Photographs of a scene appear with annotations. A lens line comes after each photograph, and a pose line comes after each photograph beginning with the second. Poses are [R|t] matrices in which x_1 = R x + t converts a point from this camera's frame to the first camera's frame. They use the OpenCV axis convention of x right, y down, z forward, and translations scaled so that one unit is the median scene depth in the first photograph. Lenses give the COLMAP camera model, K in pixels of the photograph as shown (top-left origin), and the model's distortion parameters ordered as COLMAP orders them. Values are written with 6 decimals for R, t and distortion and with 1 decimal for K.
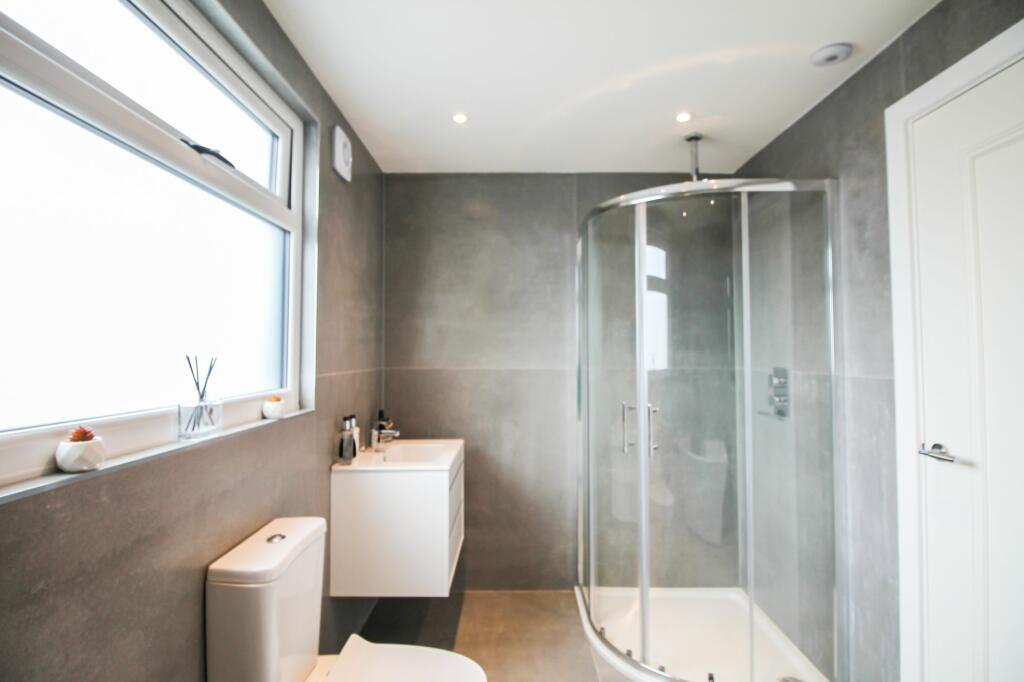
lens RADIAL K [[486.3, 0, 512.6], [0, 486.3, 337.1], [0, 0, 1]] dist [0.000913, -0.013628]
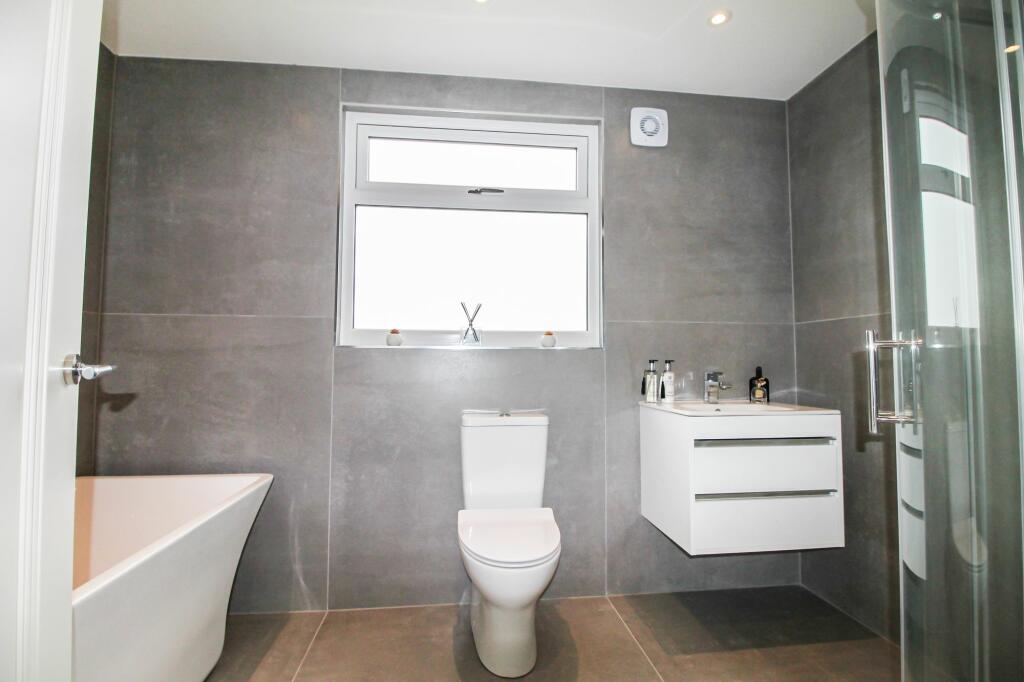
lens RADIAL K [[486.3, 0, 512.6], [0, 486.3, 337.1], [0, 0, 1]] dist [0.000913, -0.013628]
pose [[0.118188, -0.047860, -0.991837, 1.272697], [0.032735, 0.998483, -0.044280, 0.422453], [0.992451, -0.027235, 0.119576, 1.802493]]
